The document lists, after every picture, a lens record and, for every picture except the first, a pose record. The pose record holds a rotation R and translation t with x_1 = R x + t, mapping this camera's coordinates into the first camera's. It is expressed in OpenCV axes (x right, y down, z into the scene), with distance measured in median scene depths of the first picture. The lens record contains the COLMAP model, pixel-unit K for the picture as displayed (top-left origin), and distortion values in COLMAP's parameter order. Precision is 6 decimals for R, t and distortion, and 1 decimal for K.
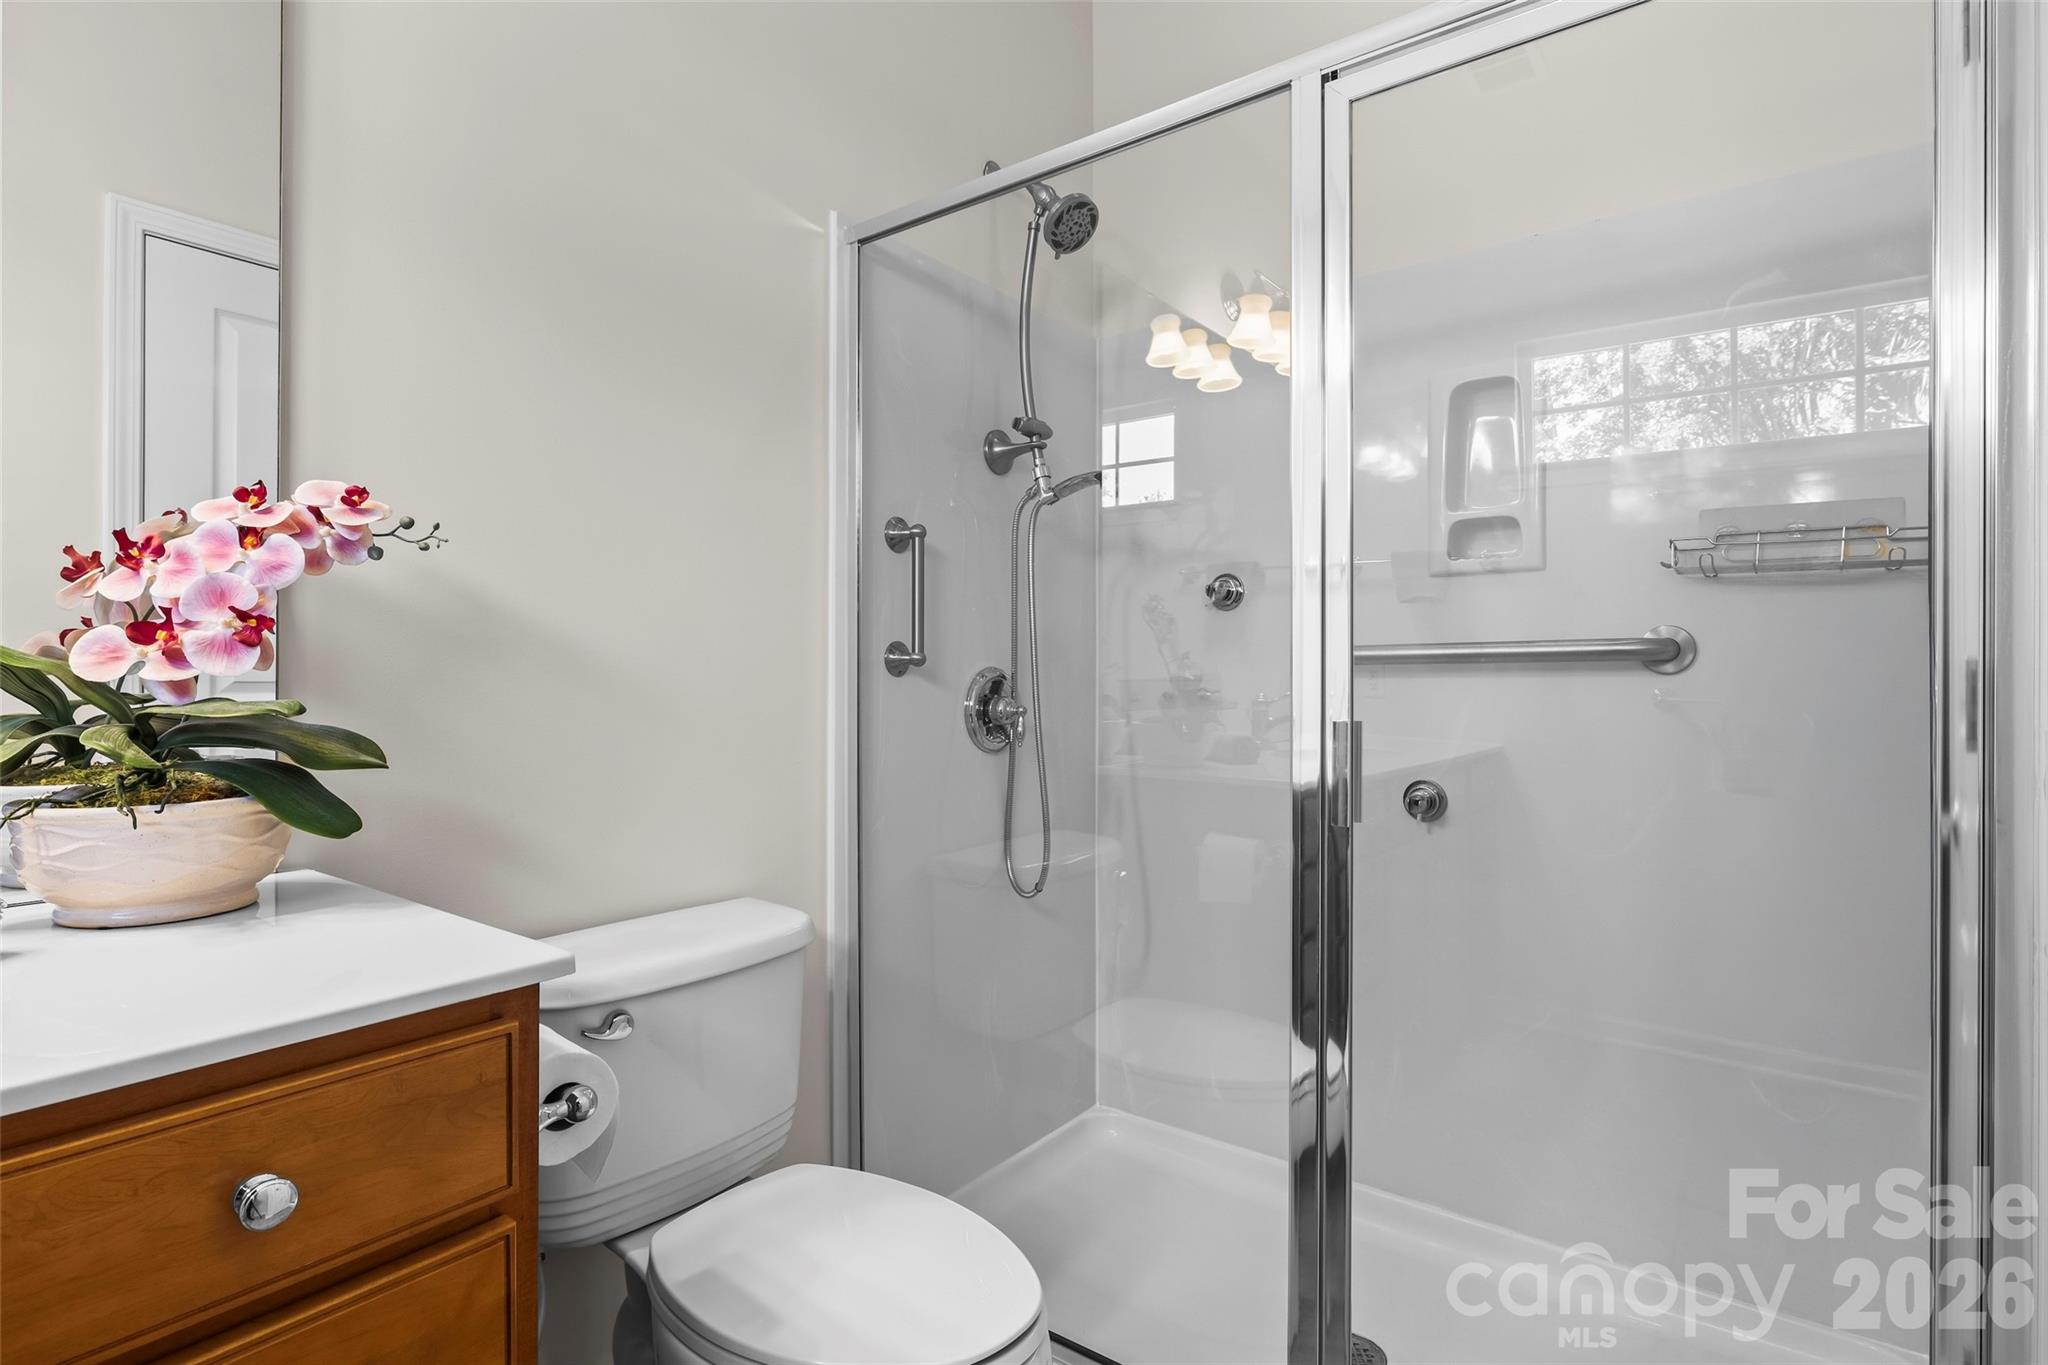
lens RADIAL K [[1039.7, 0, 1022.0], [0, 1039.7, 673.7], [0, 0, 1]] dist [-0.002395, -0.000290]
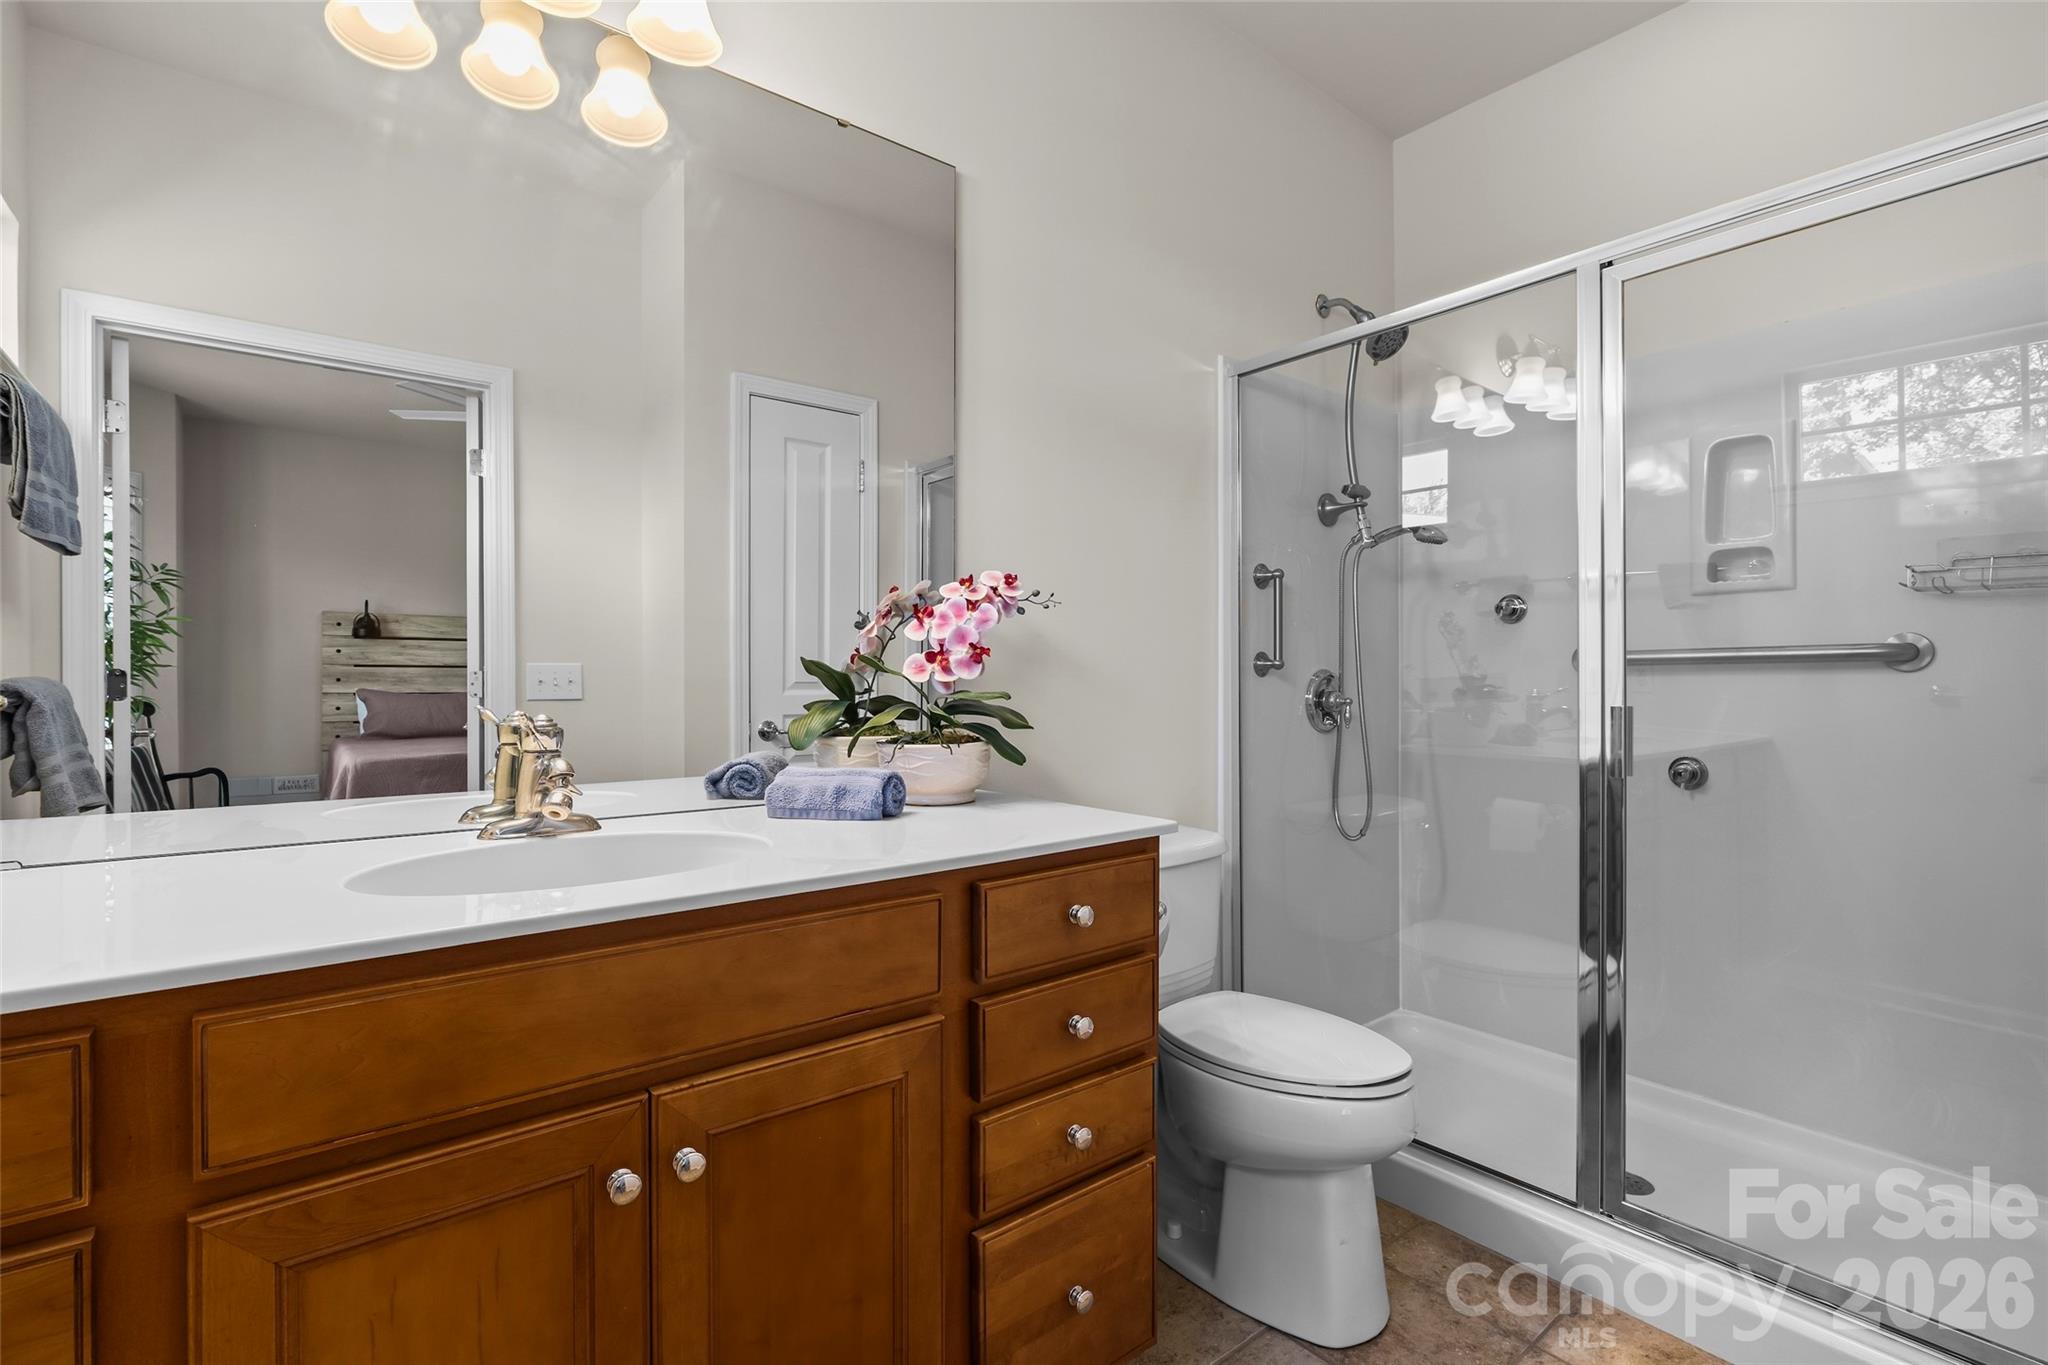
lens RADIAL K [[973.0, 0, 1013.5], [0, 973.0, 676.0], [0, 0, 1]] dist [-0.002986, -0.001870]
pose [[0.969449, -0.004603, -0.245248, -0.115310], [0.005495, 0.999981, 0.002952, -0.003762], [0.245230, -0.004209, 0.969456, -0.340220]]
